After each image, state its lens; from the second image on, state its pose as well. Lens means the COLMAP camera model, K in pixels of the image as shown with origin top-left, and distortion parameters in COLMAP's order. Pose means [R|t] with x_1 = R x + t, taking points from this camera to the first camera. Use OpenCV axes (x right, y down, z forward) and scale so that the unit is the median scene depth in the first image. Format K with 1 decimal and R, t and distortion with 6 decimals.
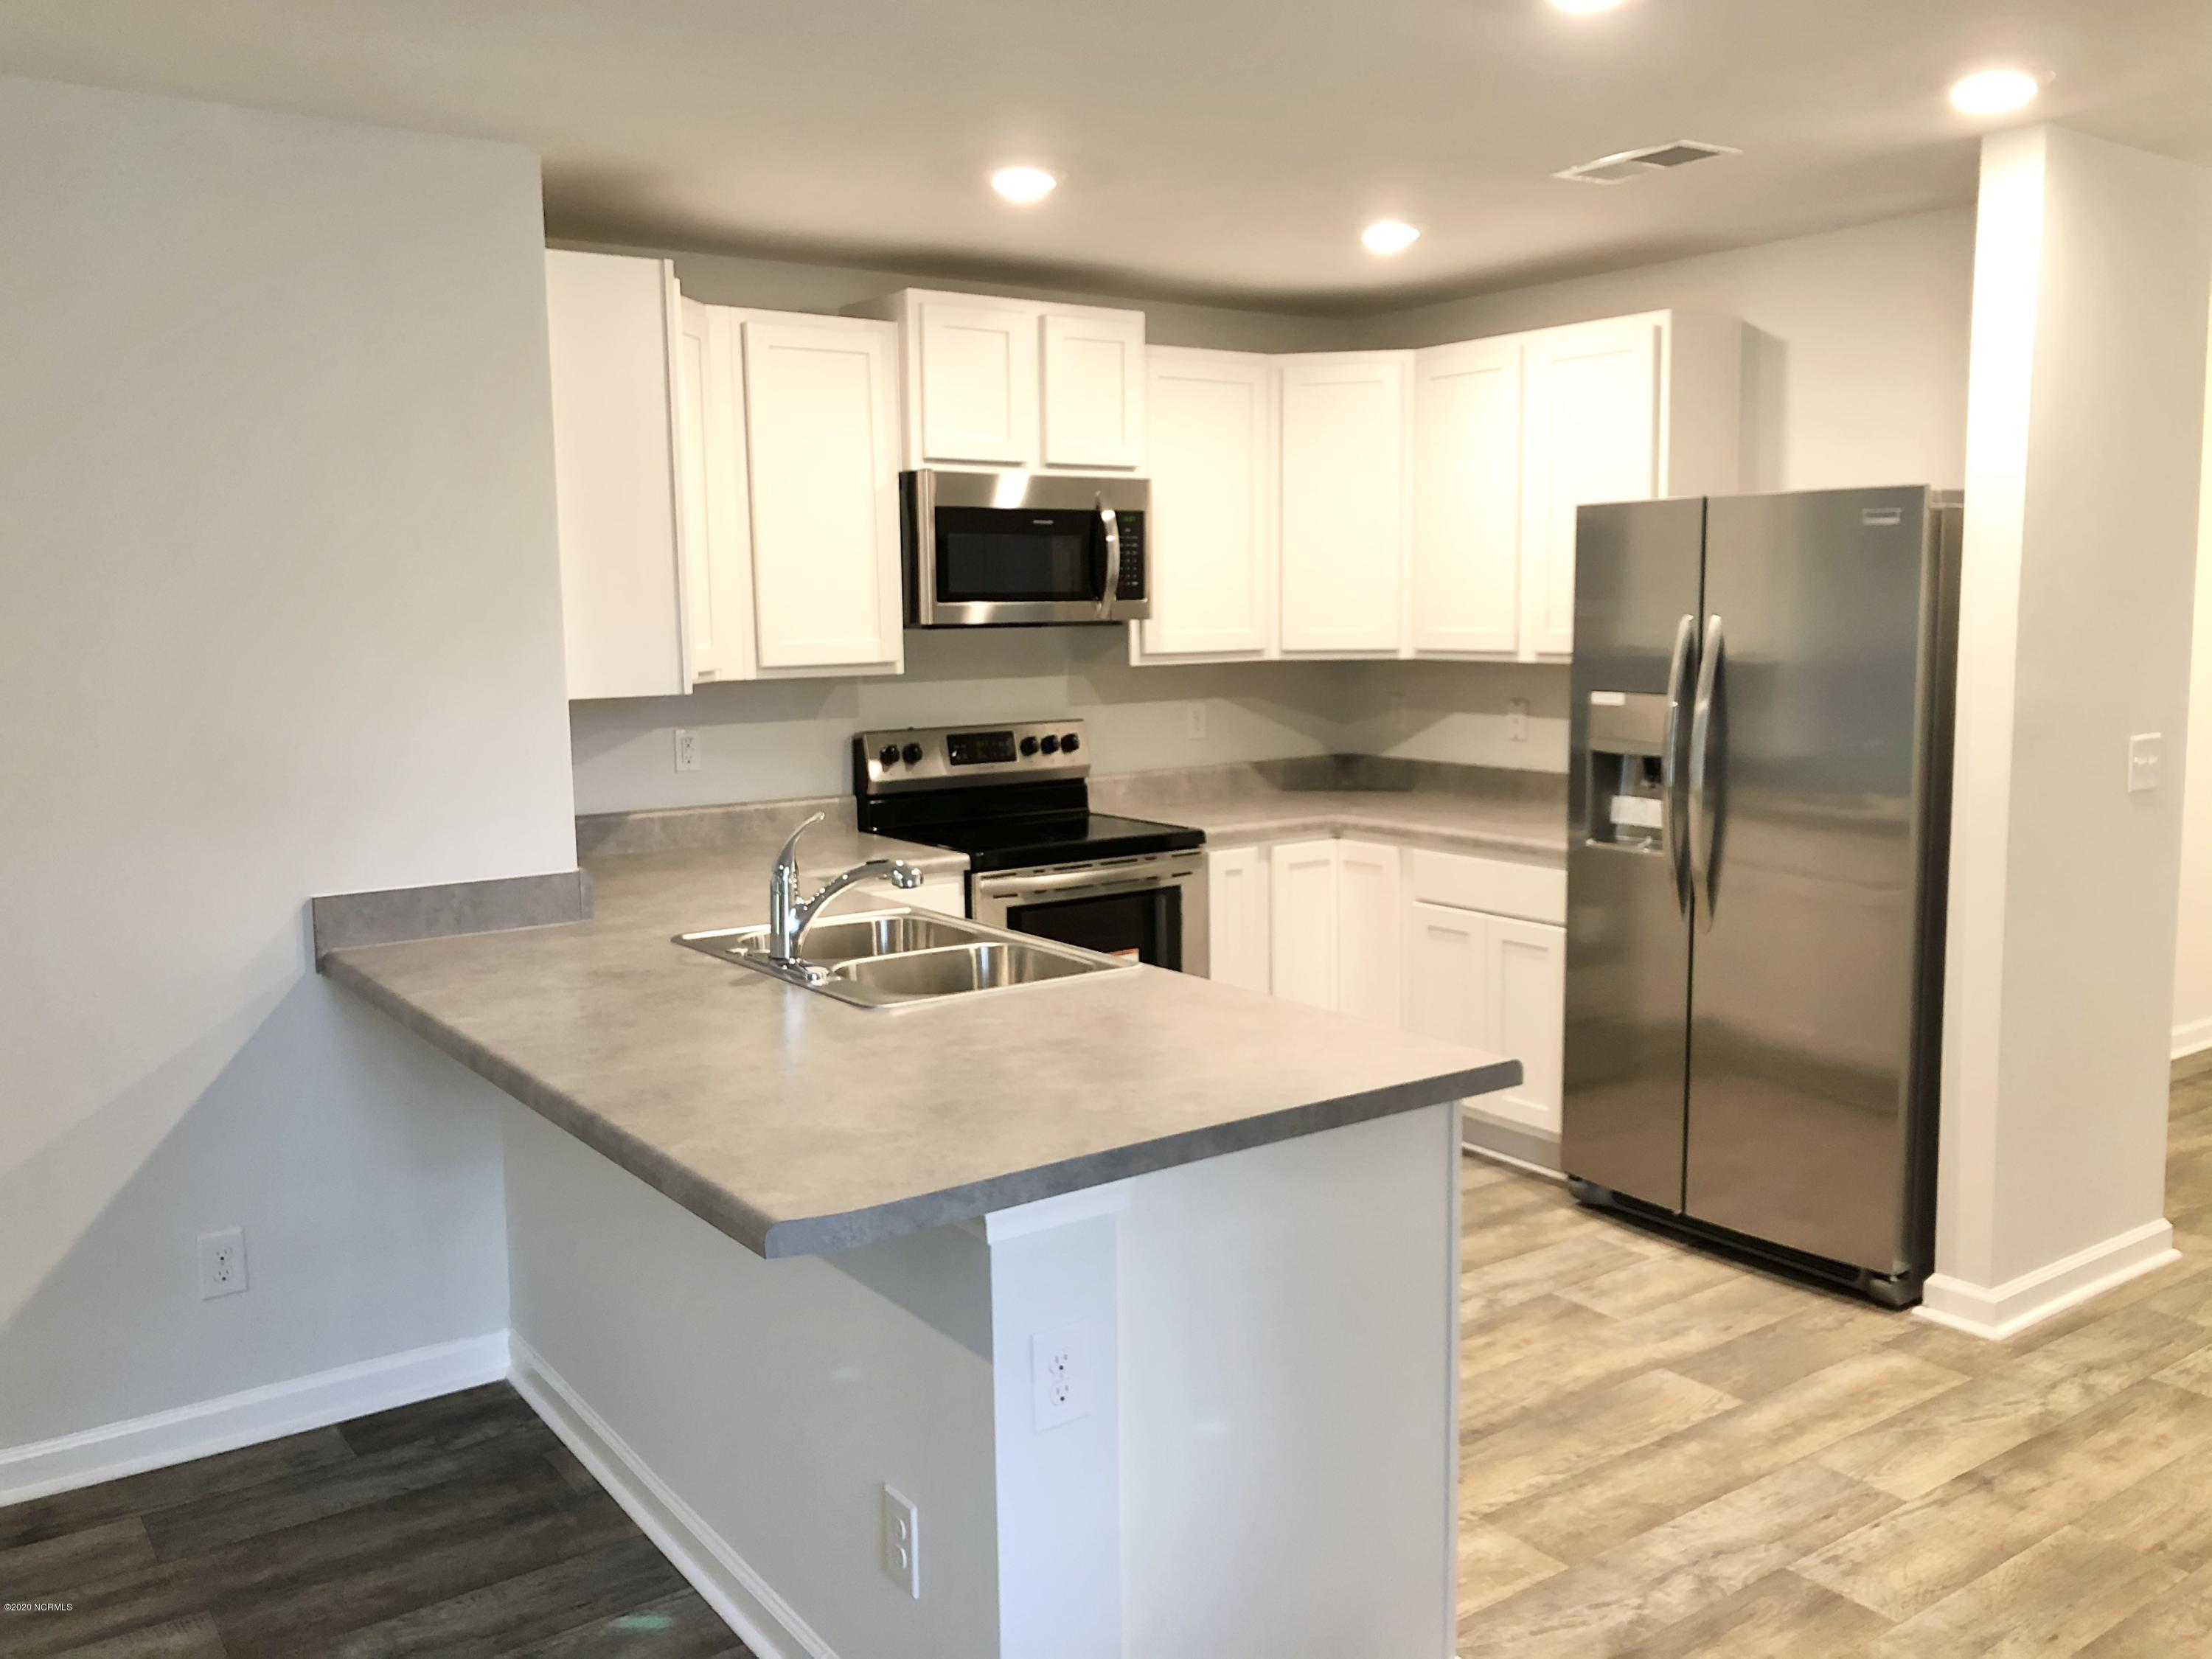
lens RADIAL K [[1837.9, 0, 1132.0], [0, 1837.9, 782.8], [0, 0, 1]] dist [0.007081, 0.019373]
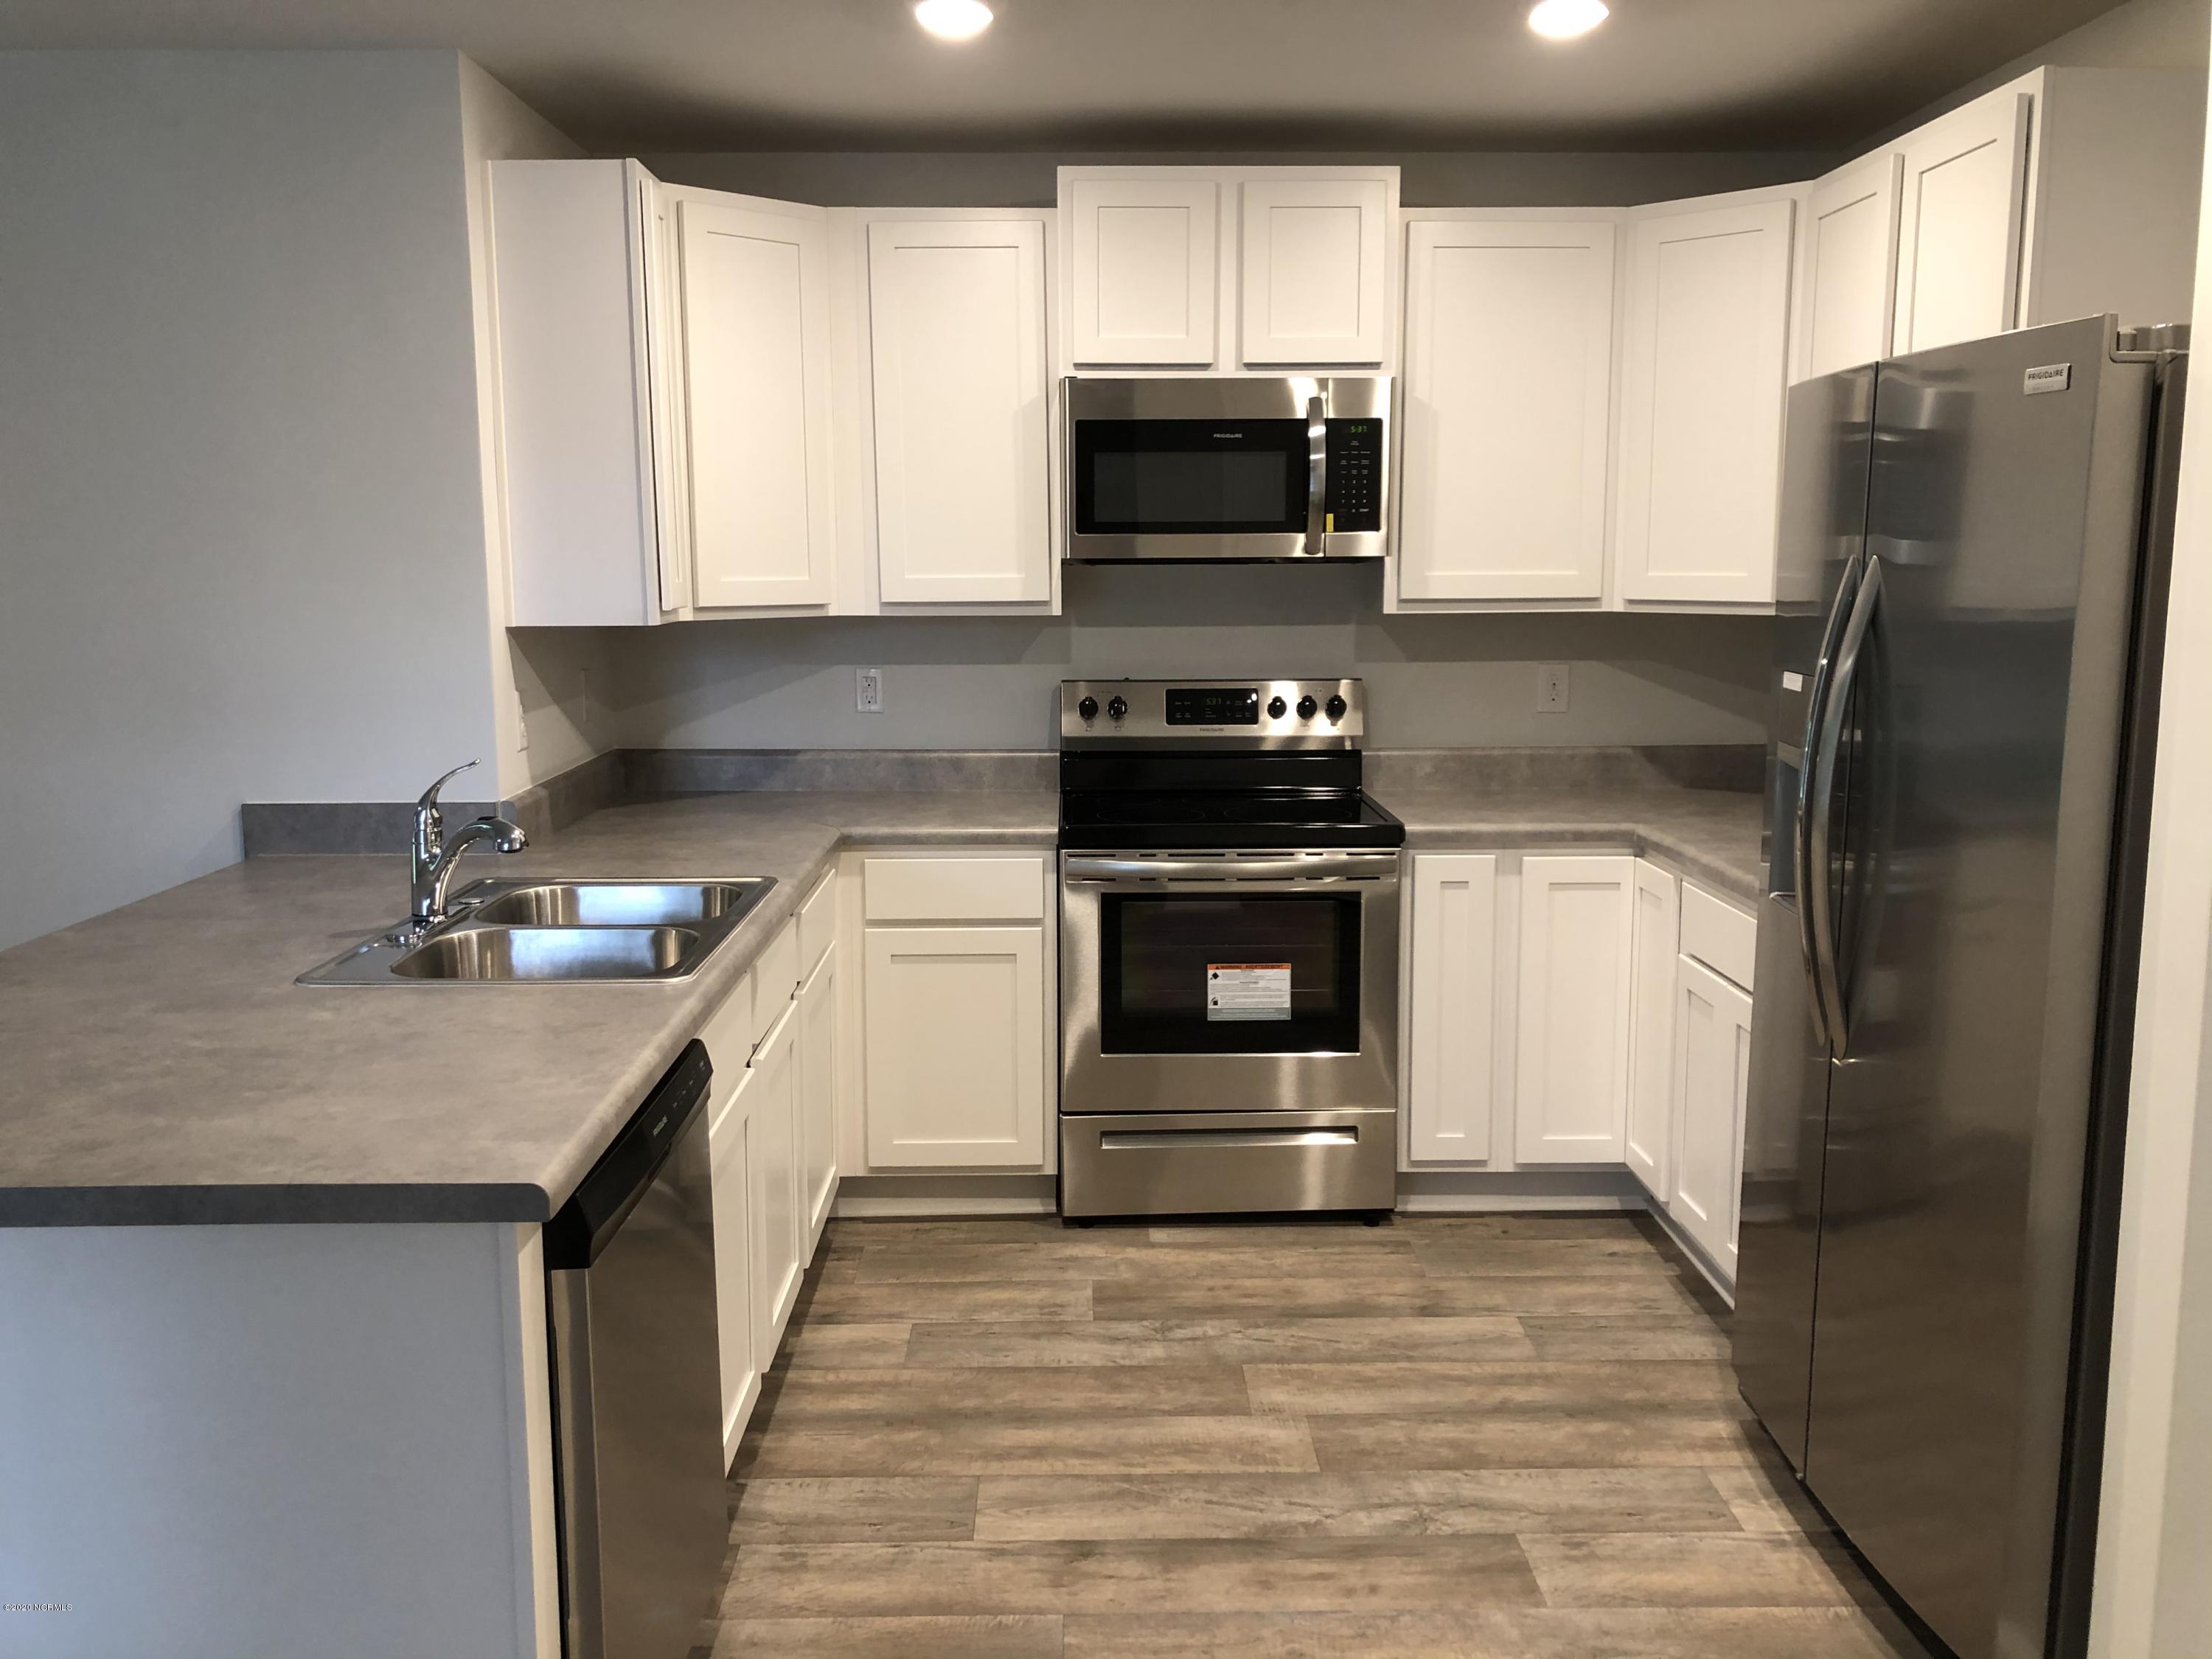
lens RADIAL K [[1837.9, 0, 1086.8], [0, 1837.9, 817.3], [0, 0, 1]] dist [0.007081, 0.019373]
pose [[0.819563, 0.094781, -0.565096, 0.381122], [-0.061849, 0.995095, 0.077203, -0.031318], [0.569641, -0.028322, 0.821405, 0.278829]]
